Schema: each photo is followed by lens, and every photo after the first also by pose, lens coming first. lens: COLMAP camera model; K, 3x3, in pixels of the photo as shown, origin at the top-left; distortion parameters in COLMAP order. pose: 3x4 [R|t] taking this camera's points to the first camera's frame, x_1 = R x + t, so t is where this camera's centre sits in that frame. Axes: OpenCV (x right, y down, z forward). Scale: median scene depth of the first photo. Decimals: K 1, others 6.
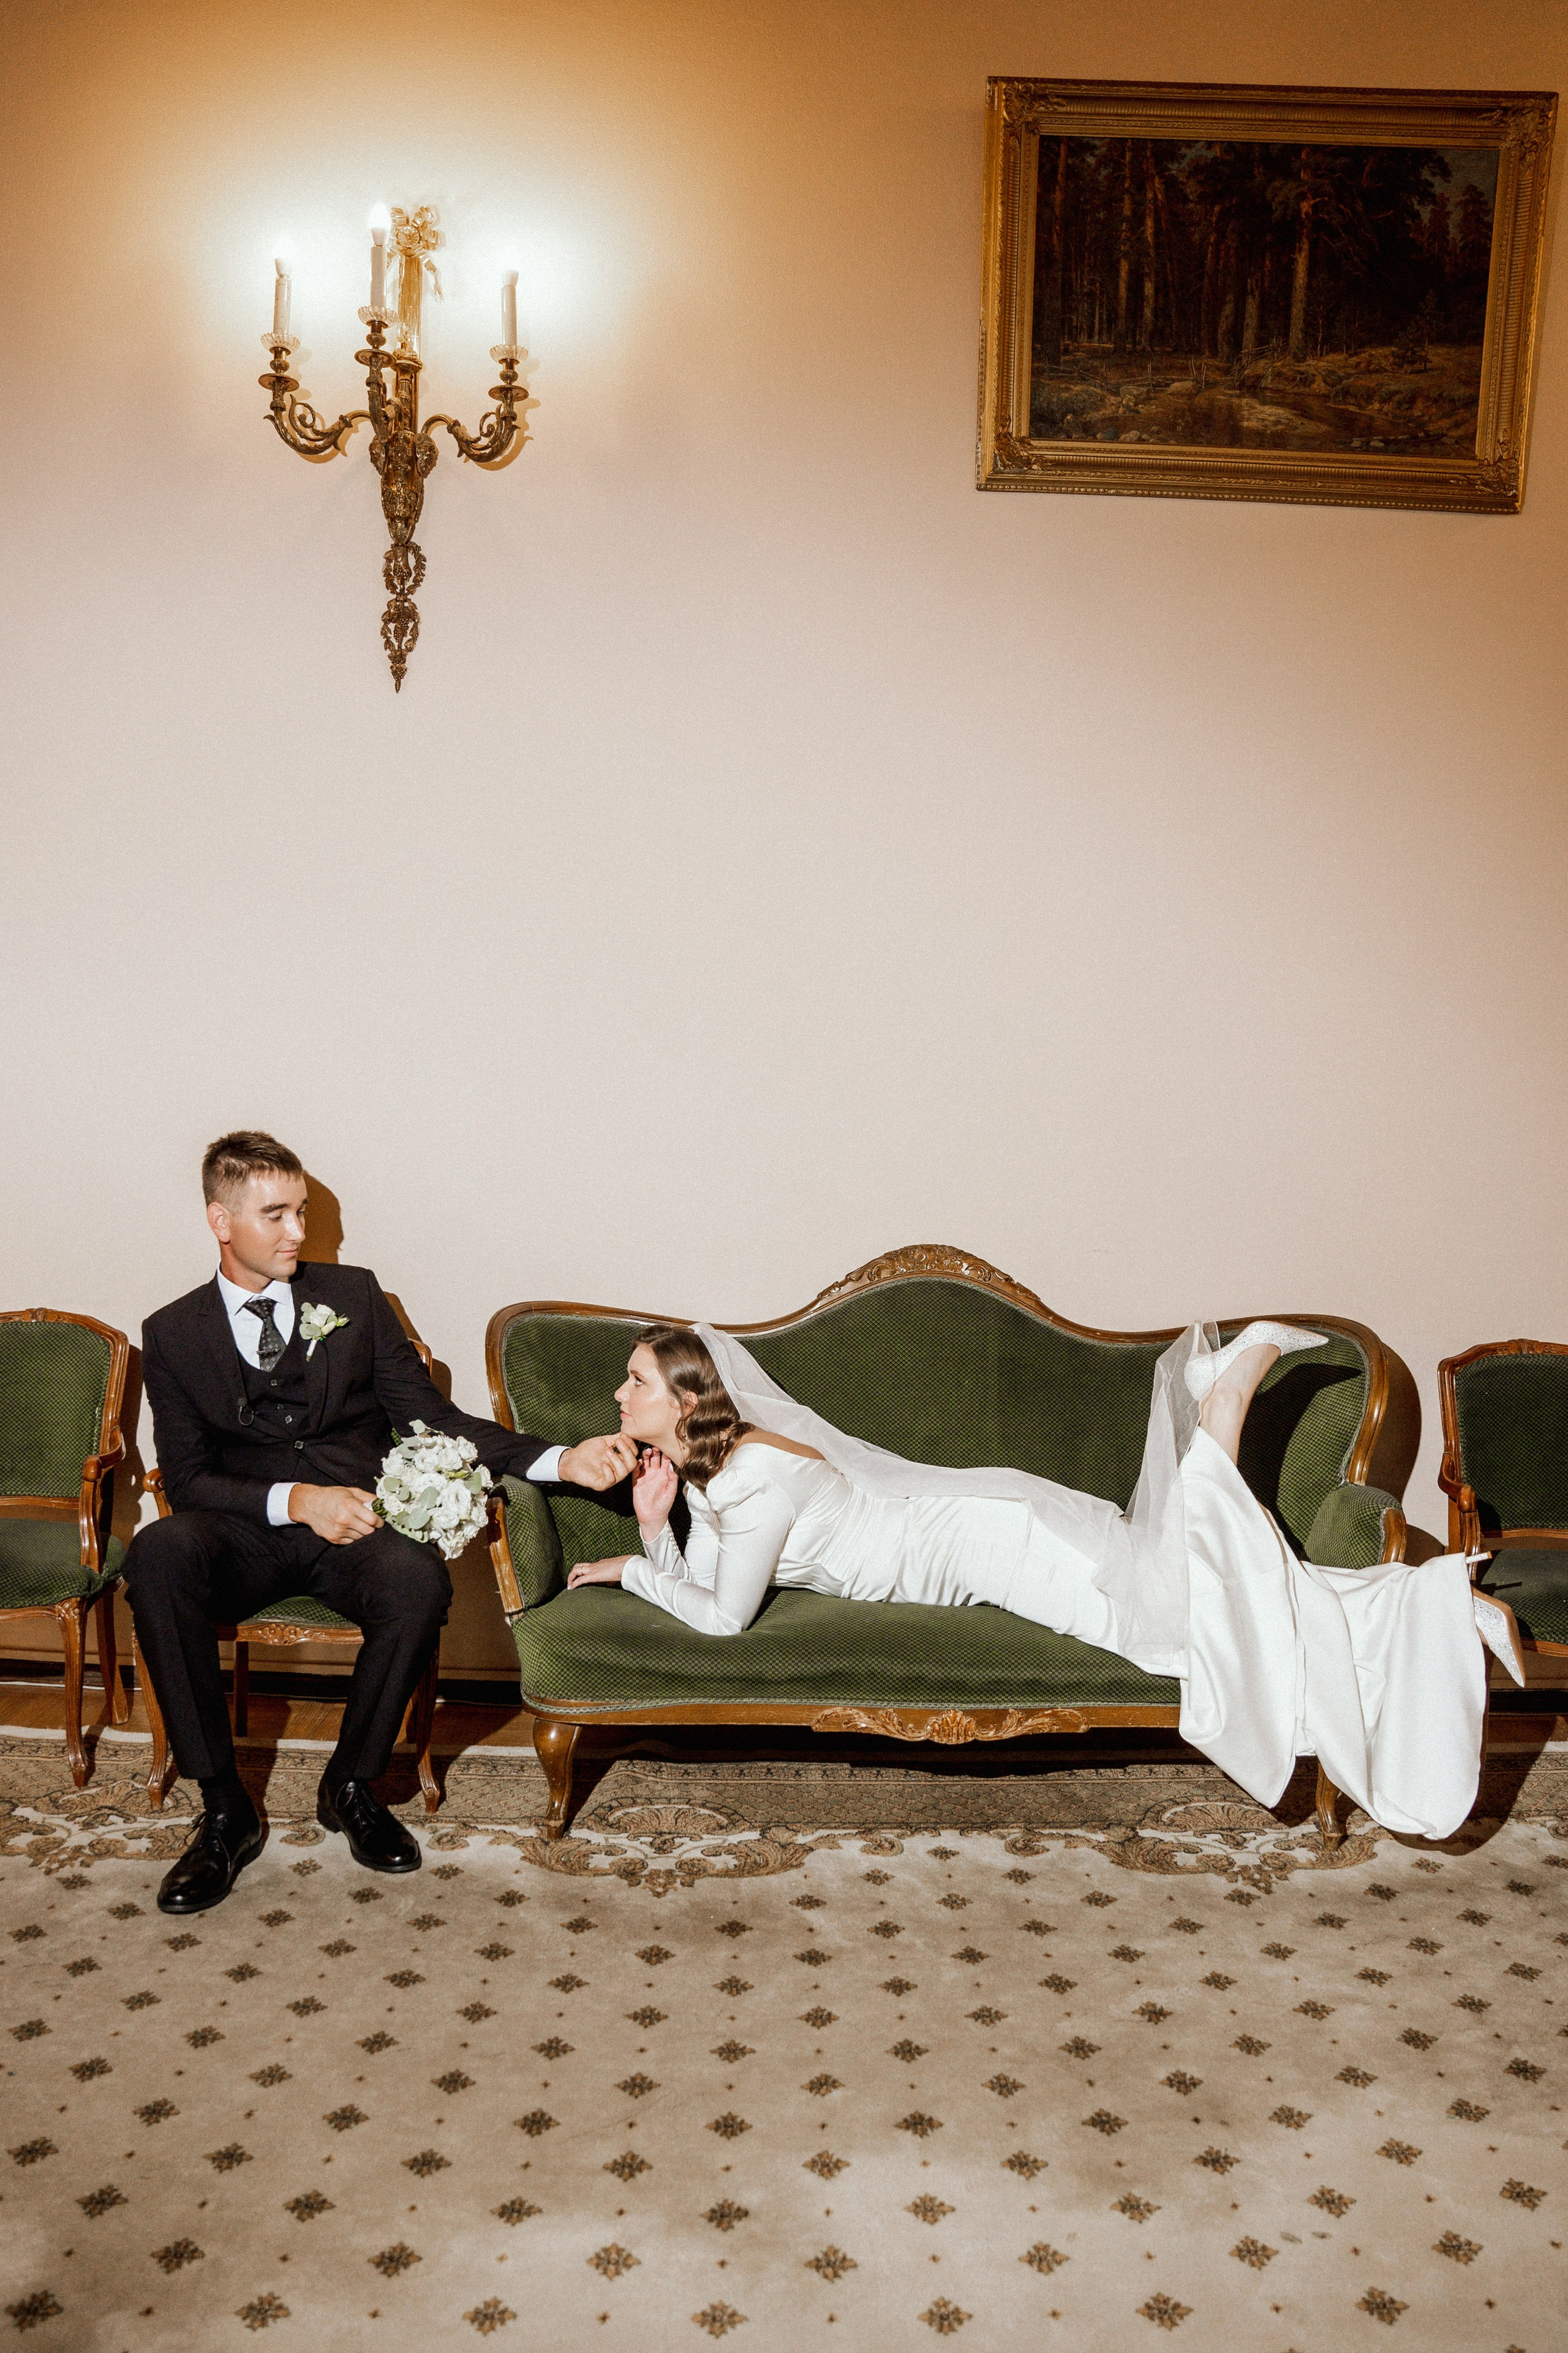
lens RADIAL K [[1602.0, 0, 784.4], [0, 1602.0, 1267.6], [0, 0, 1]] dist [-0.004107, 0.000001]
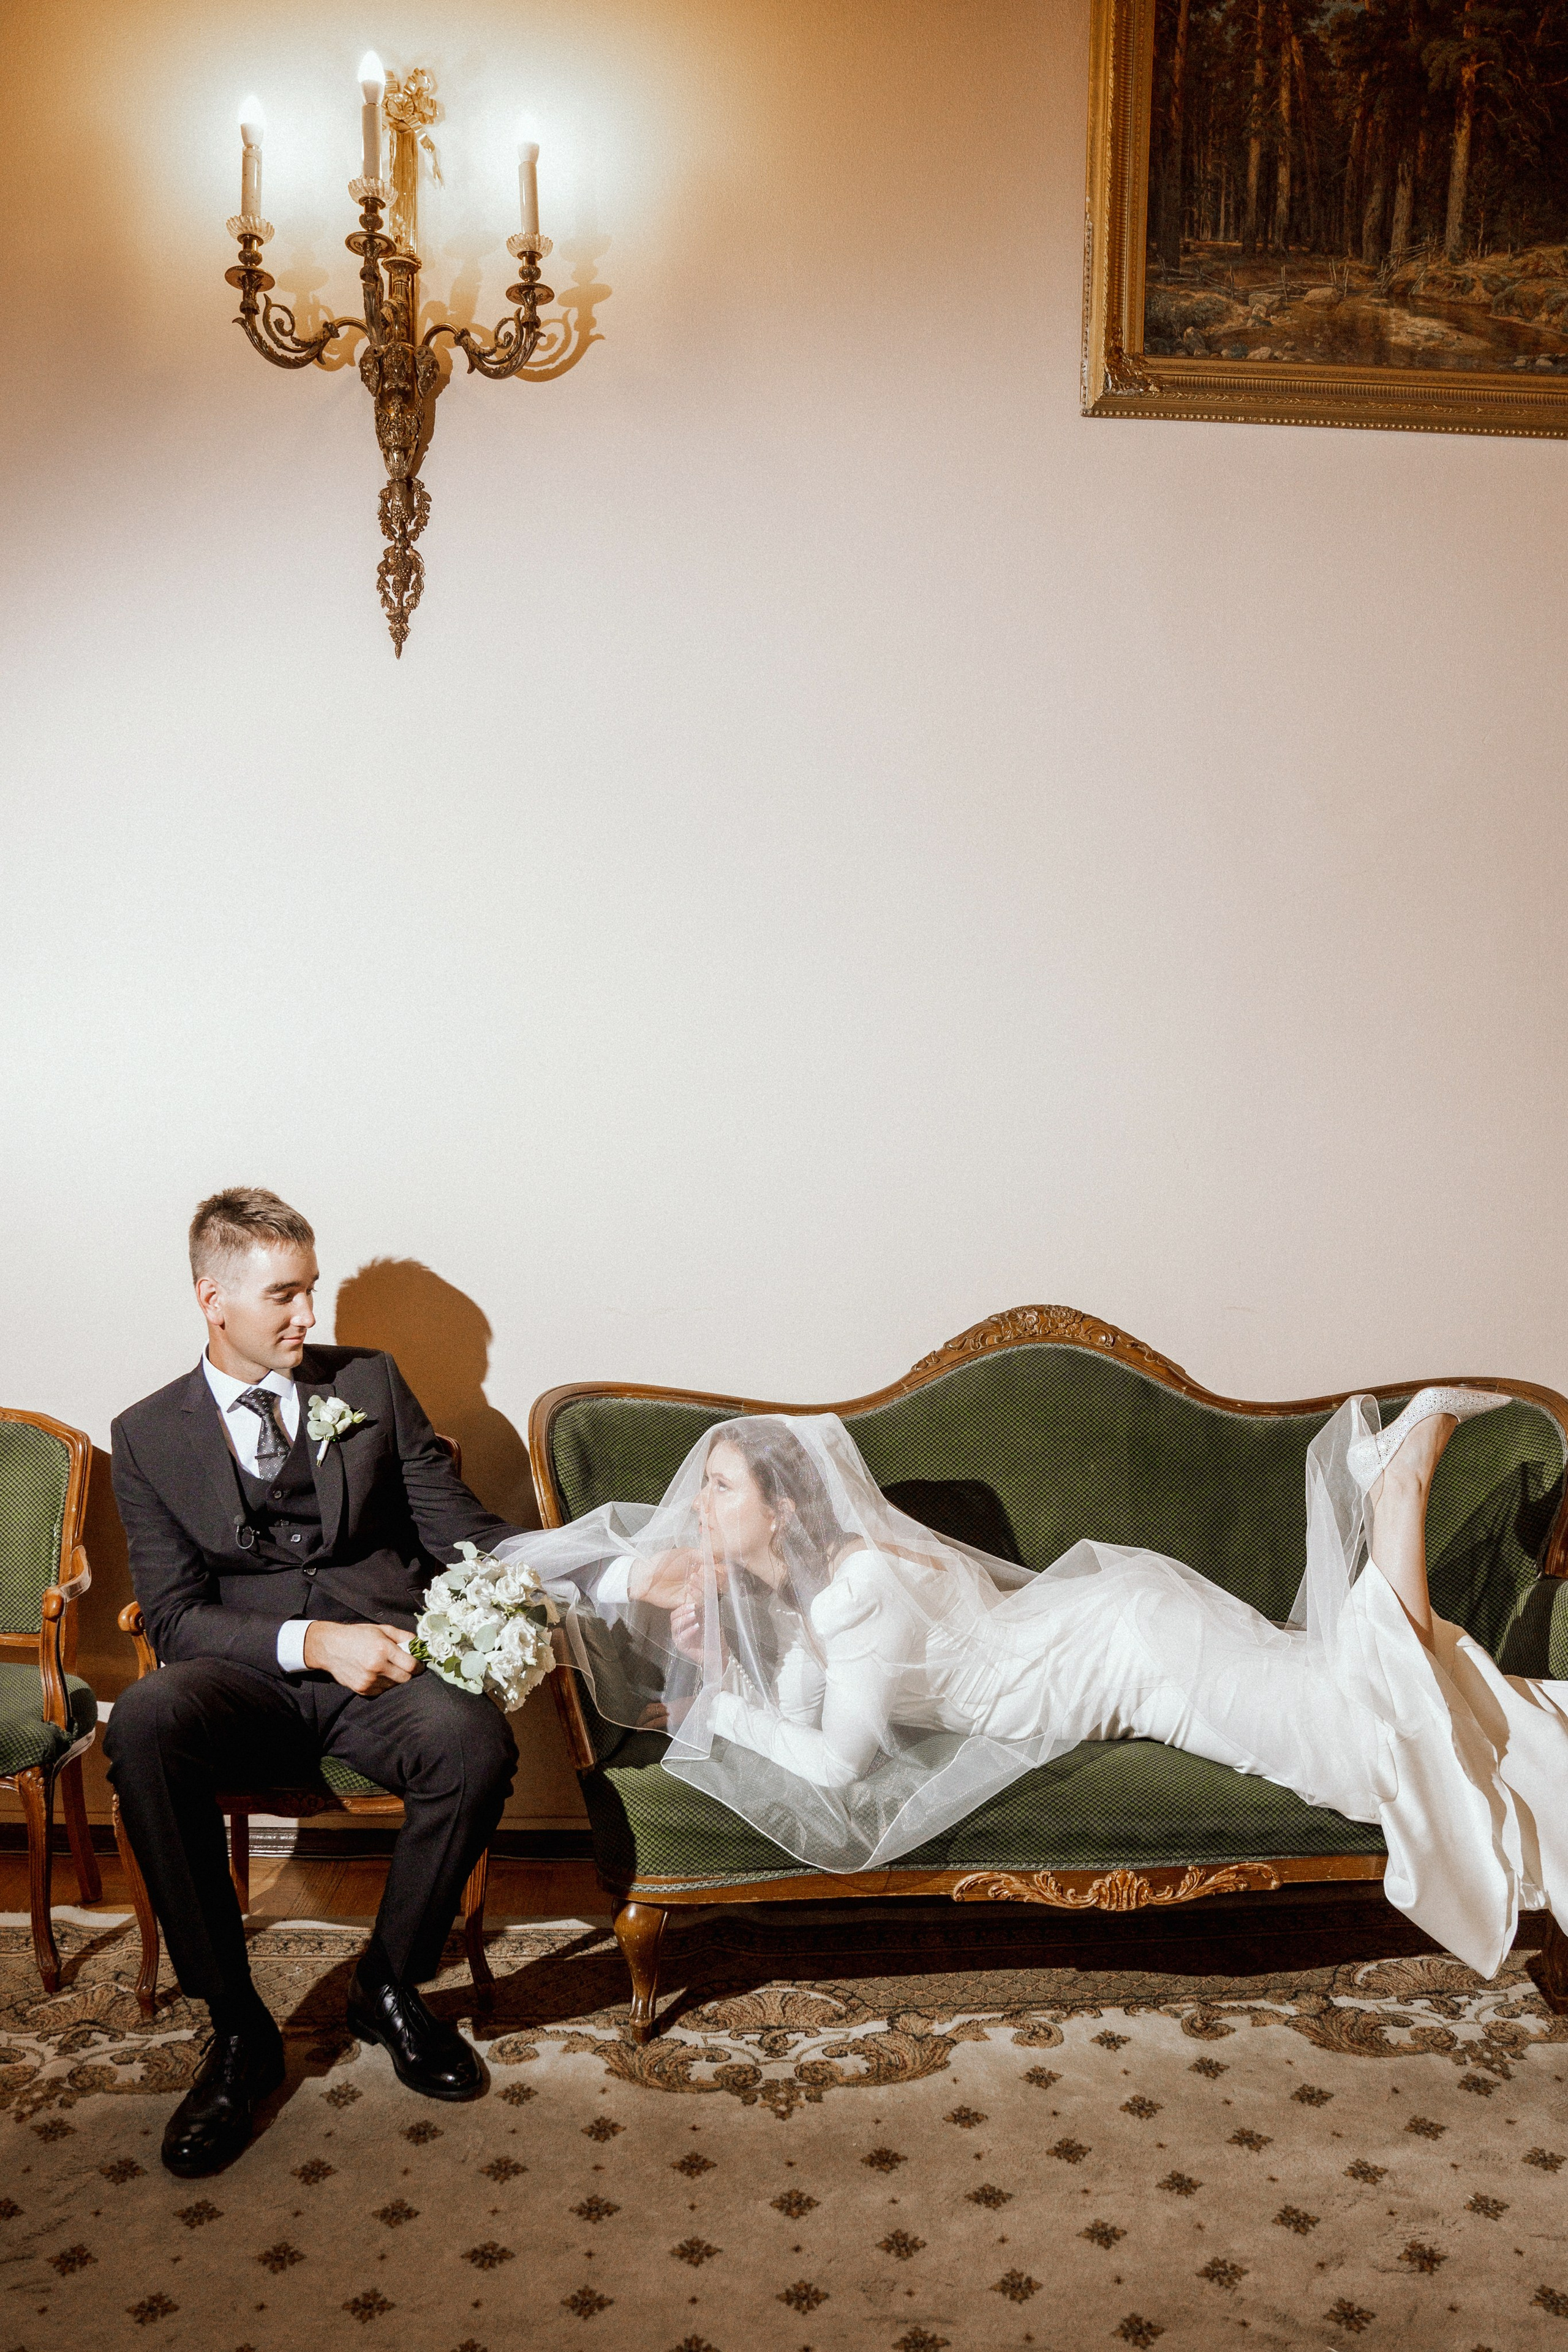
lens RADIAL K [[1613.9, 0, 778.8], [0, 1613.9, 1328.2], [0, 0, 1]] dist [-0.043748, 0.046821]
pose [[0.998886, -0.021495, 0.041998, -0.095962], [0.021118, 0.999733, 0.009404, -0.014914], [-0.042189, -0.008507, 0.999073, 0.171342]]
